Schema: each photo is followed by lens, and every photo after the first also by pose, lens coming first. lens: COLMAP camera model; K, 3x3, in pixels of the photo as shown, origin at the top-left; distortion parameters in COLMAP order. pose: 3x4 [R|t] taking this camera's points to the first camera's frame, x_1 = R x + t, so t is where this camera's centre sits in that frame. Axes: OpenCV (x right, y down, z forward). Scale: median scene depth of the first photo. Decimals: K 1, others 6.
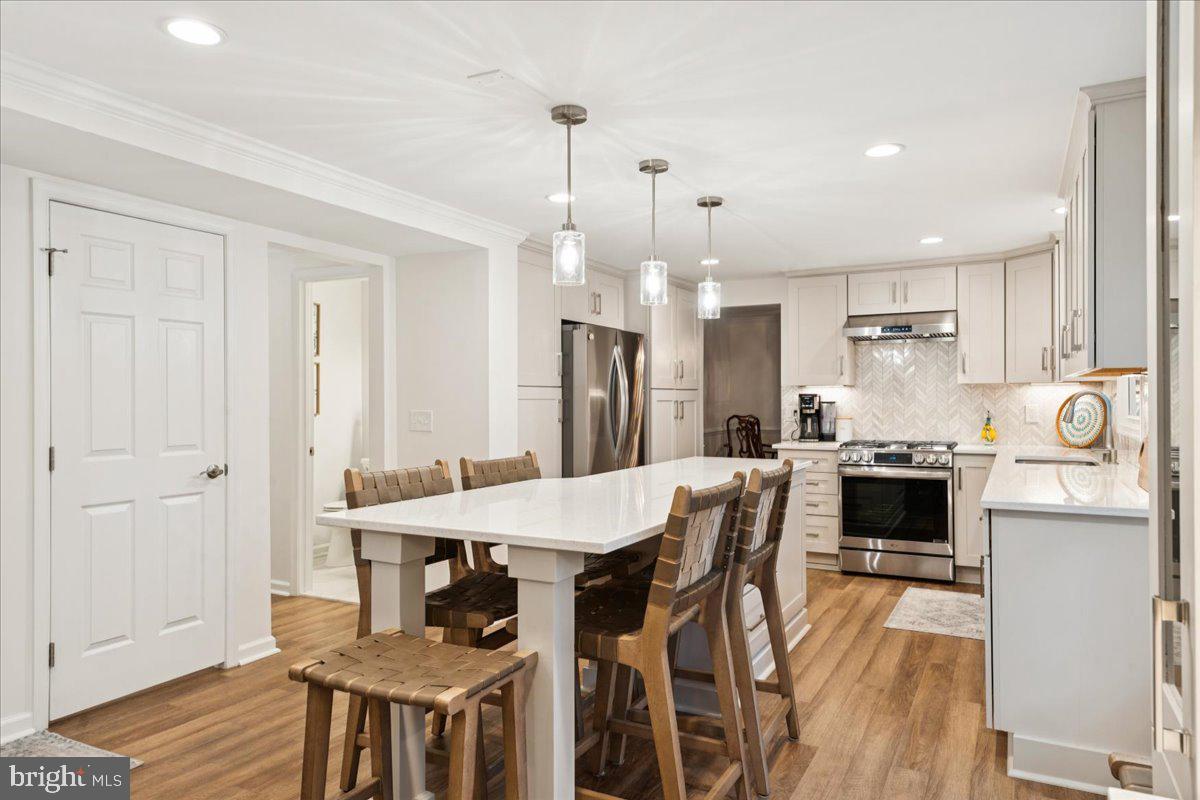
lens RADIAL K [[788.0, 0, 588.5], [0, 788.0, 397.3], [0, 0, 1]] dist [0.003490, -0.000187]
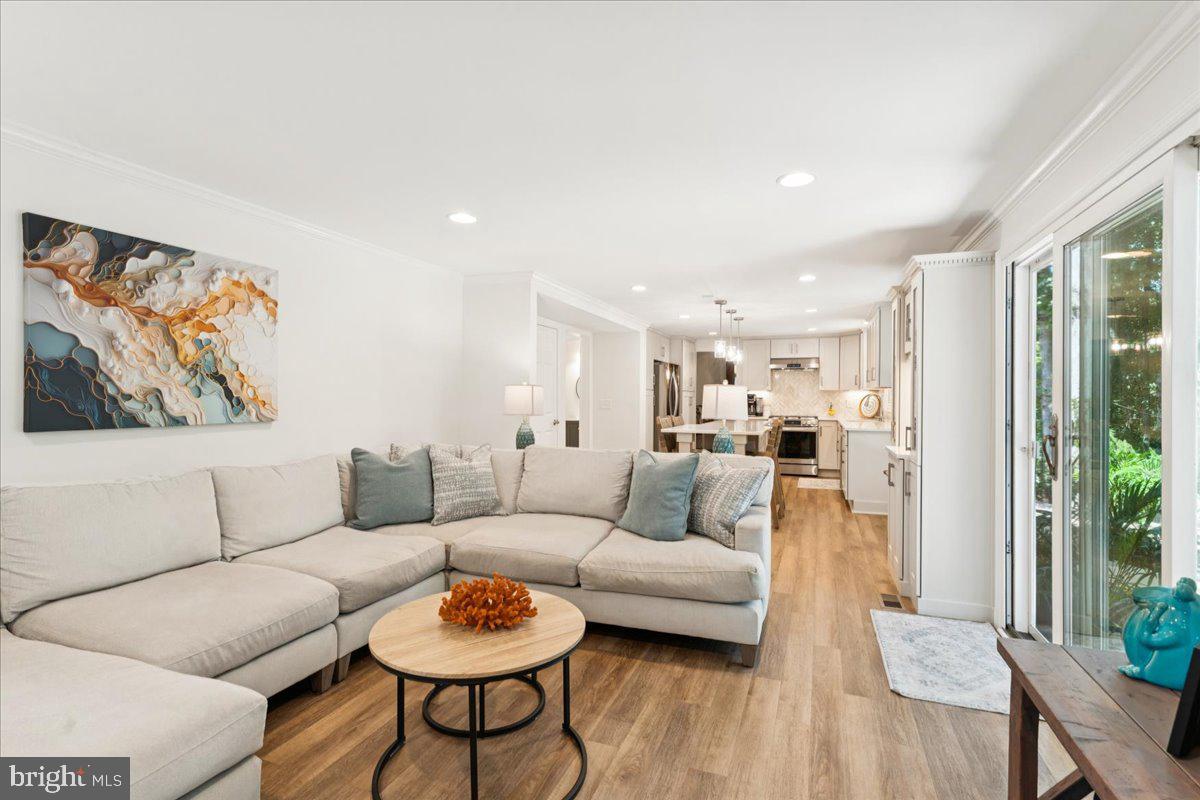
lens RADIAL K [[581.7, 0, 599.9], [0, 581.7, 392.7], [0, 0, 1]] dist [0.001997, 0.000756]
pose [[0.990566, 0.006635, 0.136878, -0.373505], [-0.005761, 0.999960, -0.006782, 0.005599], [-0.136918, 0.005929, 0.990565, -0.554228]]
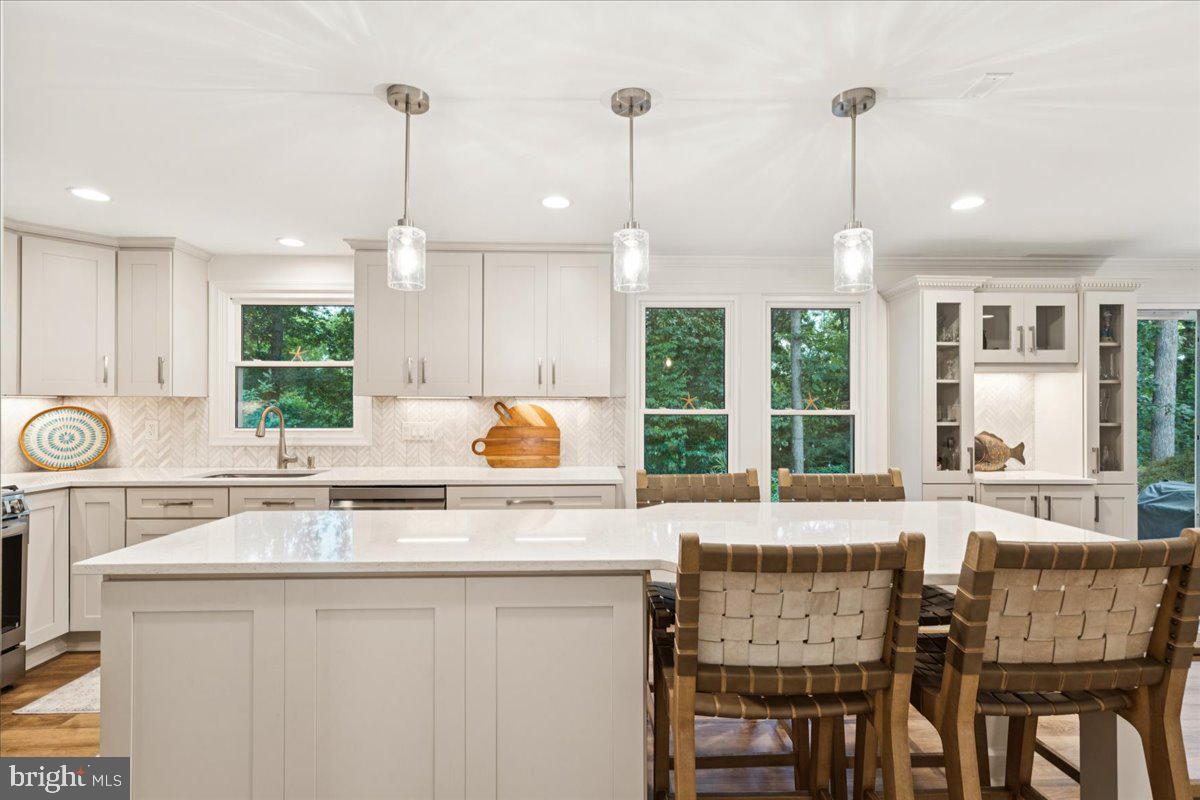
lens RADIAL K [[545.5, 0, 597.7], [0, 545.5, 406.2], [0, 0, 1]] dist [0.003482, 0.000010]
pose [[-0.496624, 0.003676, 0.867958, -0.193914], [0.000100, 0.999991, -0.004178, -0.004503], [-0.867966, -0.001988, -0.496620, 0.736363]]
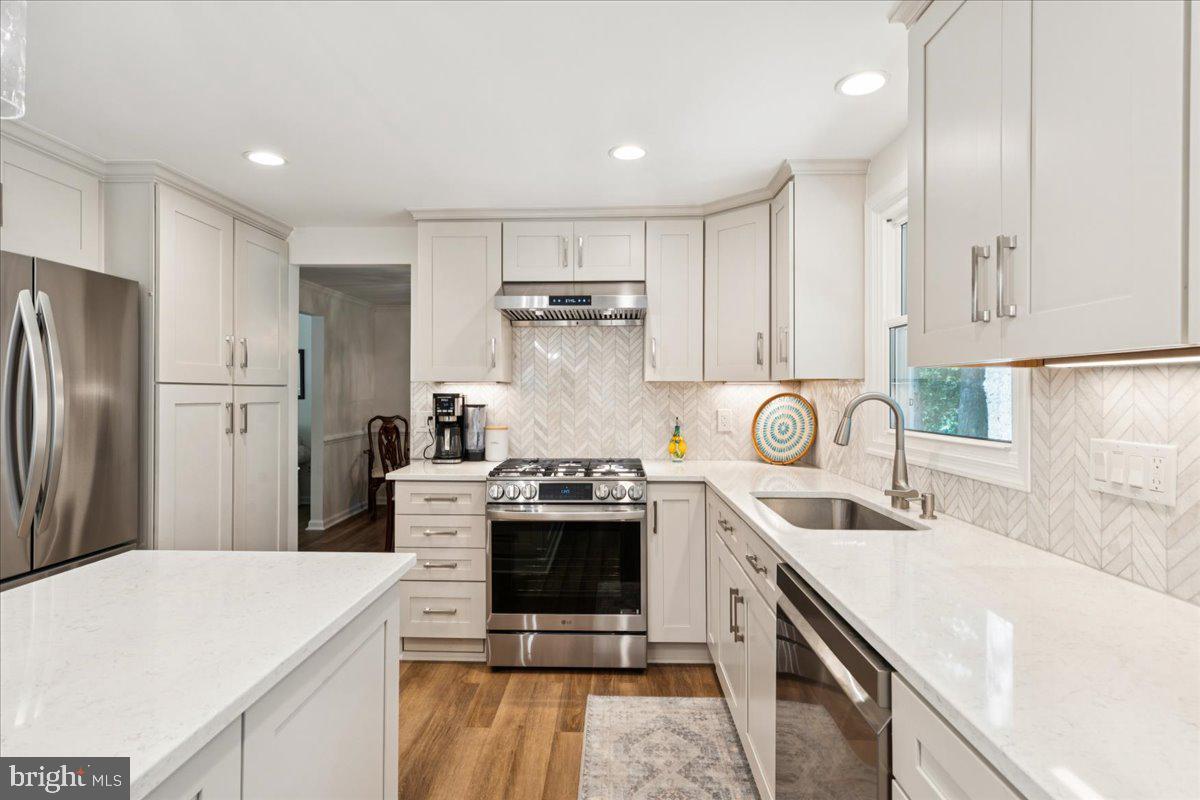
lens RADIAL K [[611.1, 0, 601.6], [0, 611.1, 390.3], [0, 0, 1]] dist [0.000064, -0.000209]
pose [[0.890206, 0.007096, 0.455503, 0.168612], [-0.005155, 0.999972, -0.005502, -0.005283], [-0.455529, 0.002550, 0.890217, 0.500147]]
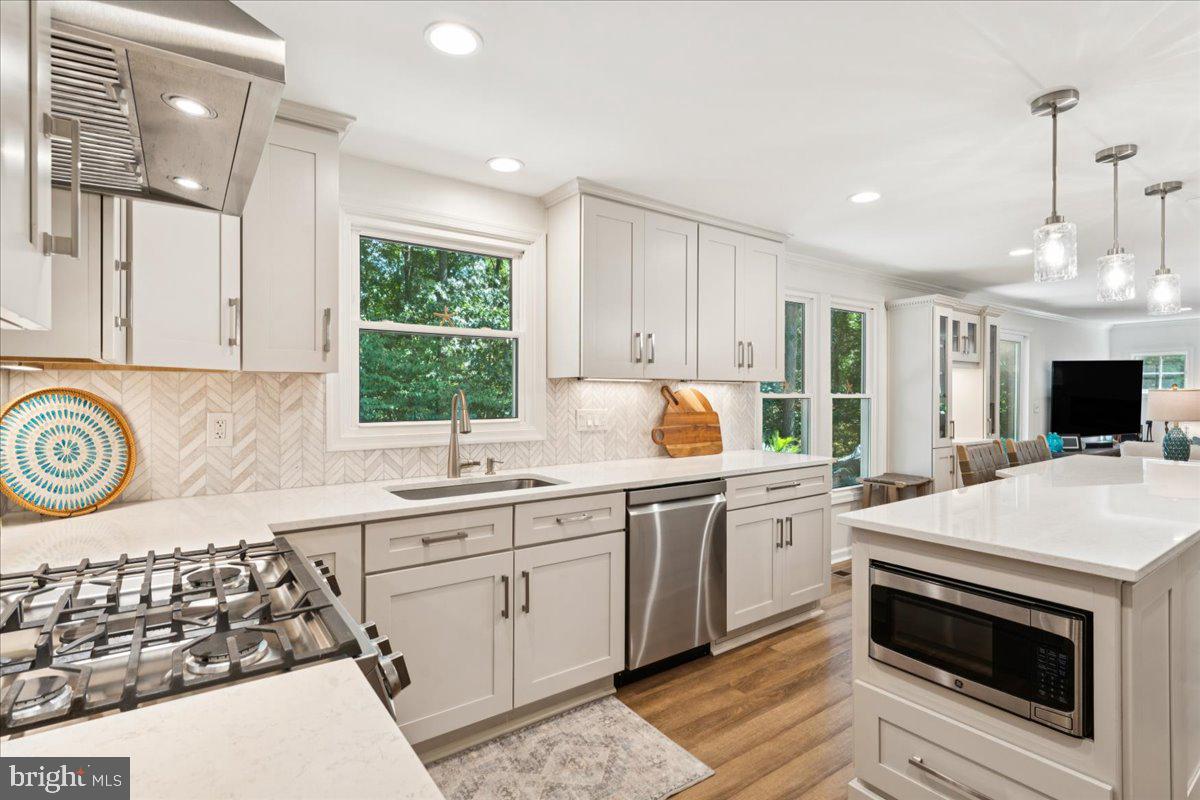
lens RADIAL K [[581.7, 0, 599.9], [0, 581.7, 392.7], [0, 0, 1]] dist [0.001997, 0.000756]
pose [[-0.903709, 0.000696, 0.428147, 0.196460], [0.000167, 0.999999, -0.001272, -0.003885], [-0.428148, -0.001078, -0.903708, 1.093500]]
